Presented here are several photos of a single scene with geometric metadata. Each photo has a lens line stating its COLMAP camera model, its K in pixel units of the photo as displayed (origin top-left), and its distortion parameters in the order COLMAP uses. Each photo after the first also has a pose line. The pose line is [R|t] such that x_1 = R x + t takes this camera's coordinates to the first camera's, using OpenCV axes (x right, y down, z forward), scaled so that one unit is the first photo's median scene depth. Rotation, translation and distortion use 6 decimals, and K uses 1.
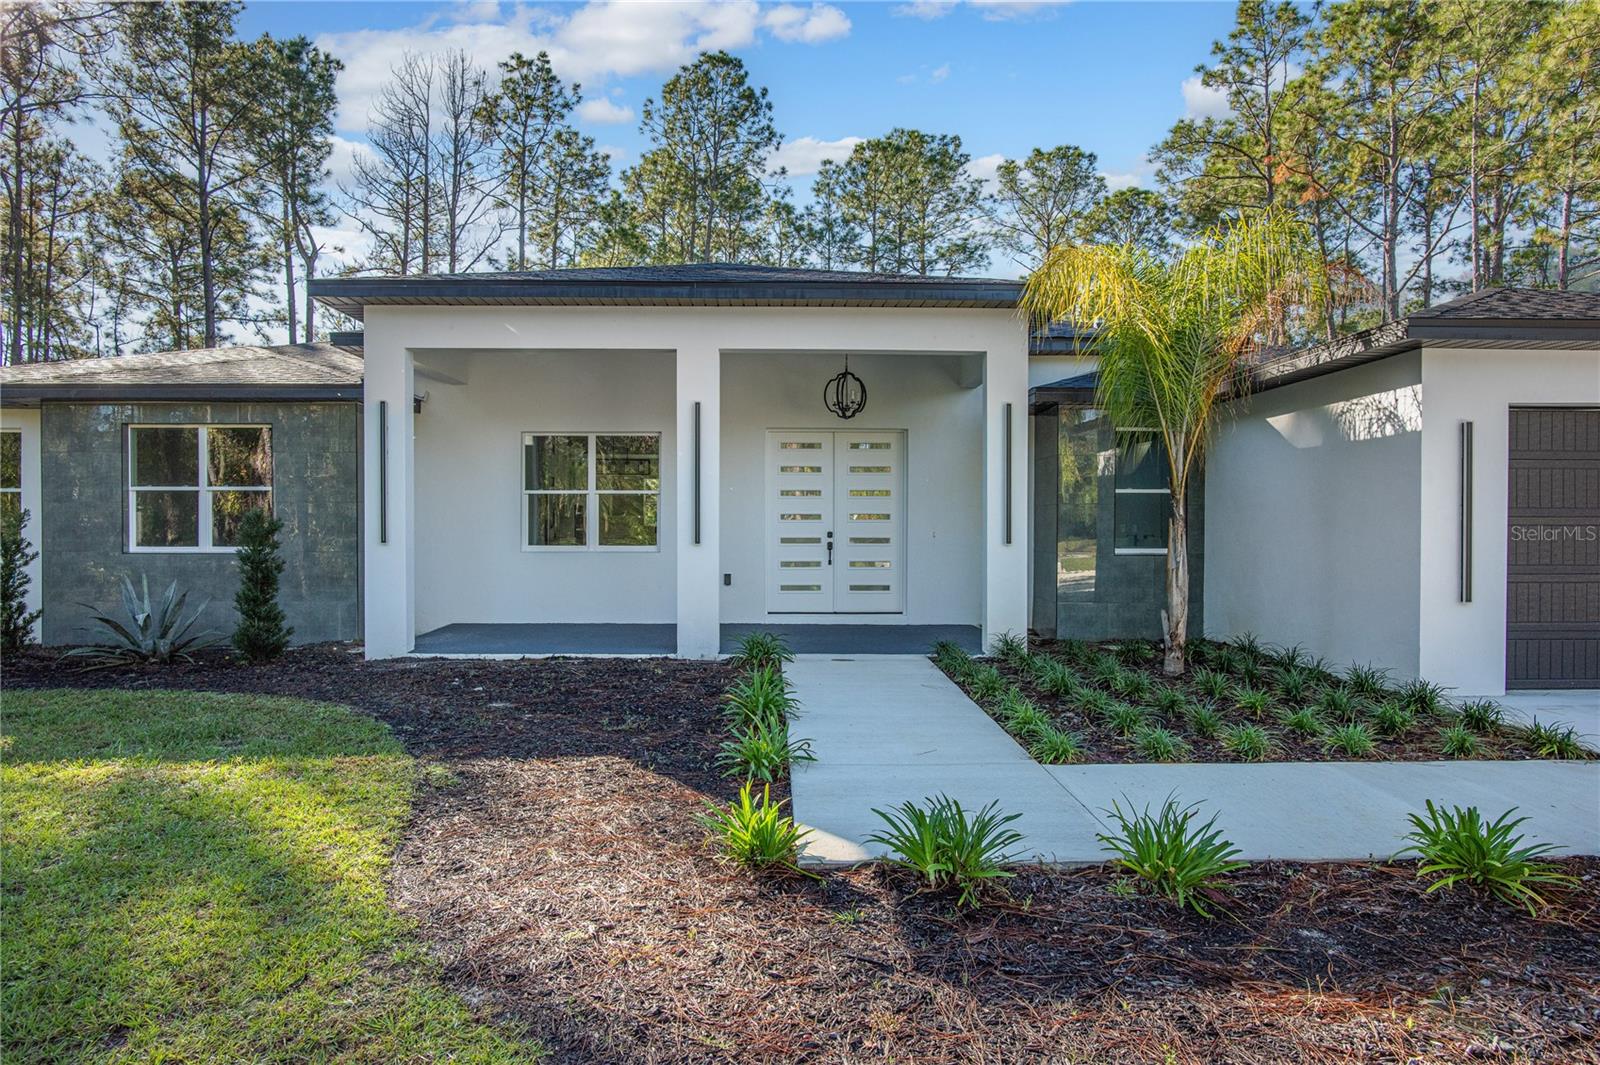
lens RADIAL K [[908.4, 0, 801.6], [0, 908.4, 556.6], [0, 0, 1]] dist [-0.039910, 0.013017]
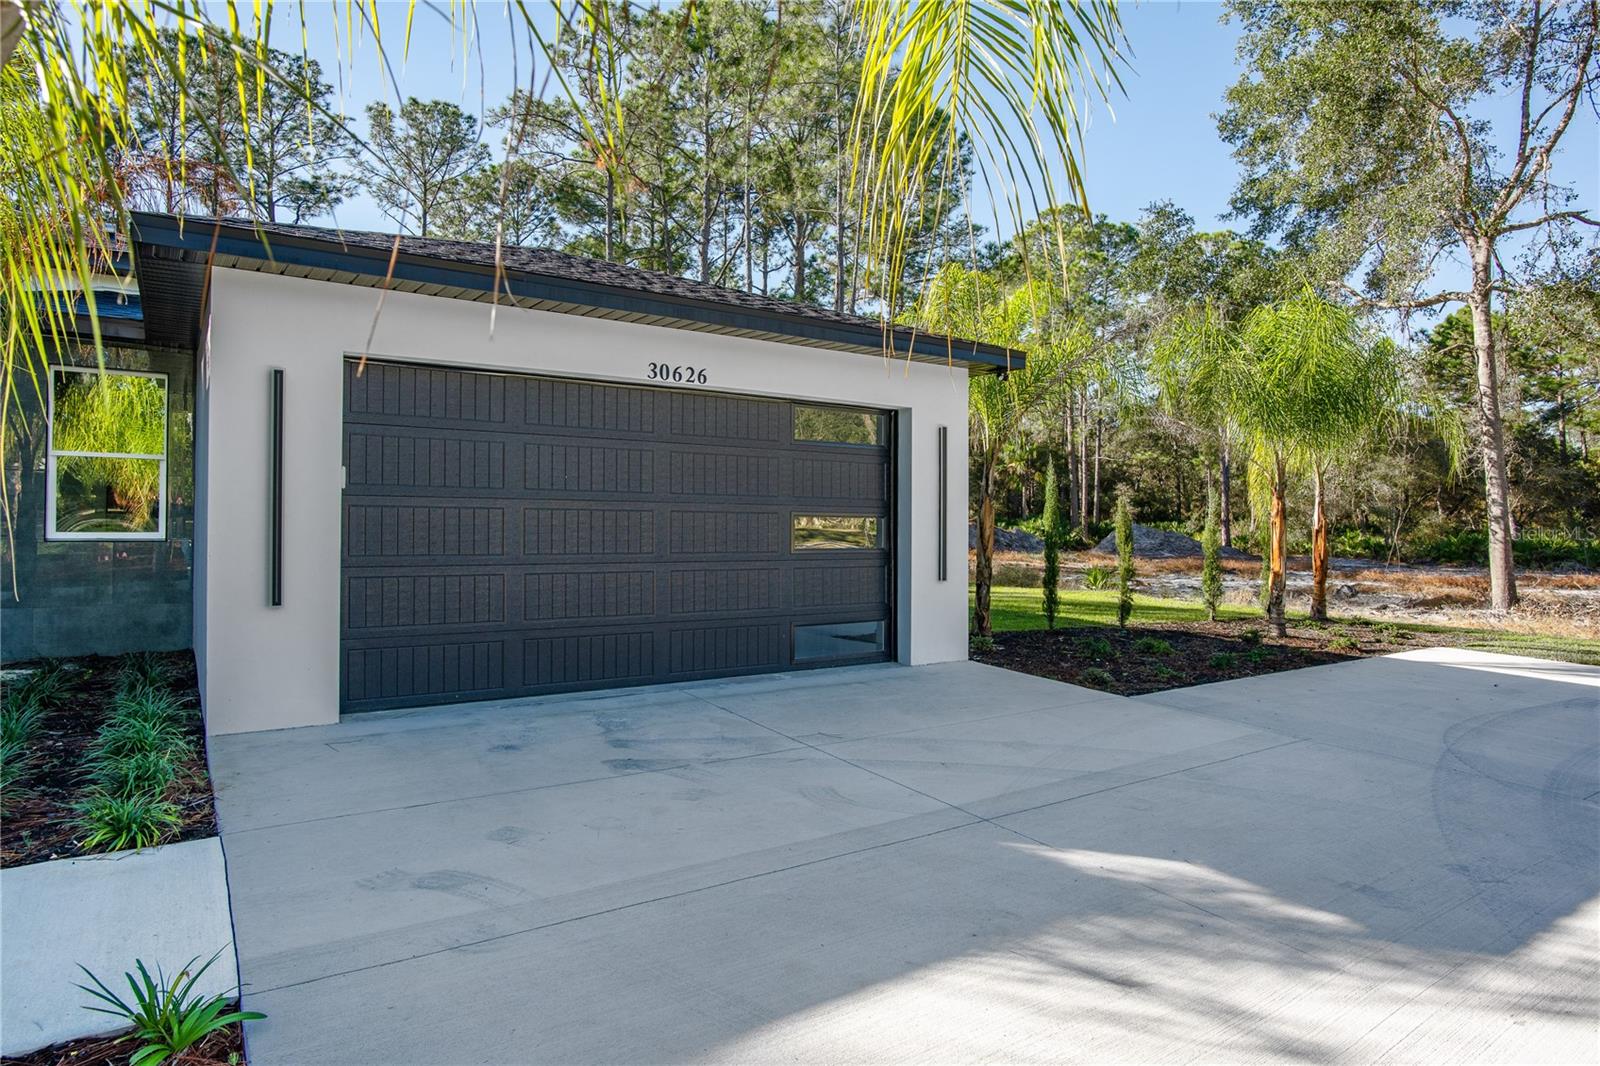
lens RADIAL K [[928.3, 0, 799.5], [0, 928.3, 512.4], [0, 0, 1]] dist [-0.049458, -0.000294]
pose [[0.831914, 0.014684, 0.554711, 0.104001], [0.001447, 0.999589, -0.028631, -0.001020], [-0.554903, 0.024621, 0.831550, 0.016518]]
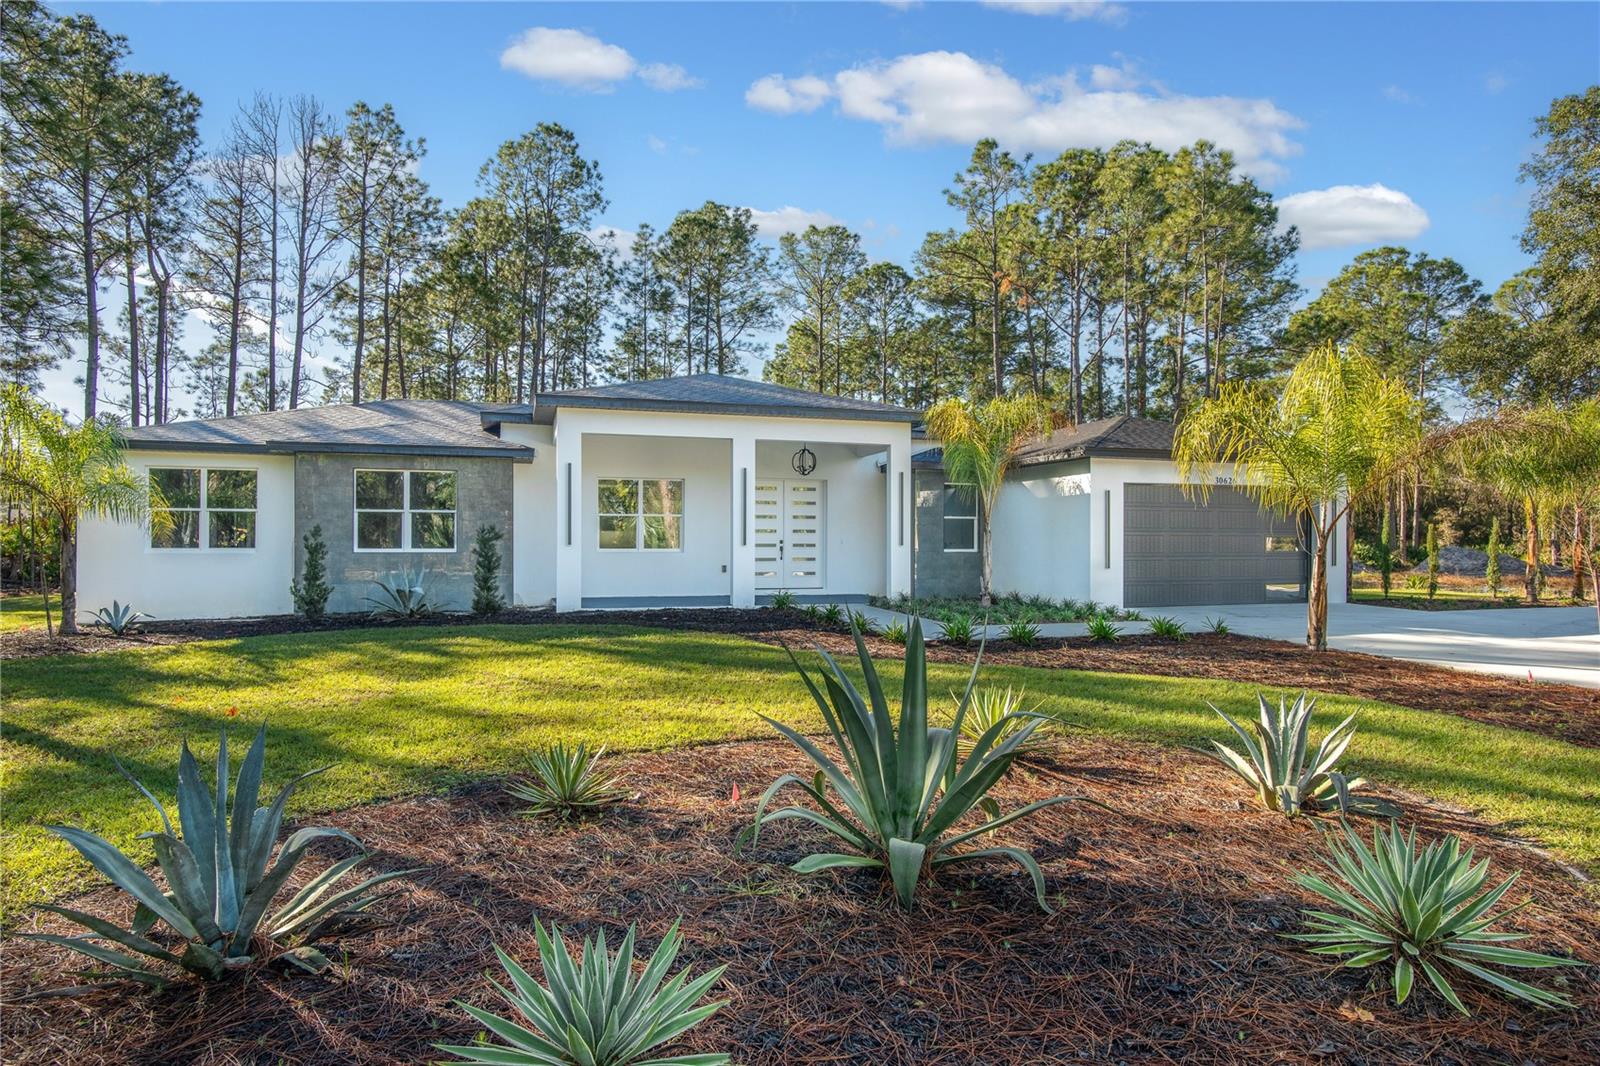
lens RADIAL K [[877.3, 0, 809.1], [0, 877.3, 571.0], [0, 0, 1]] dist [-0.046150, 0.017479]
pose [[0.959610, -0.008514, 0.281204, -0.095272], [0.008896, 0.999960, -0.000084, 0.007677], [-0.281192, 0.002582, 0.959648, -0.143056]]
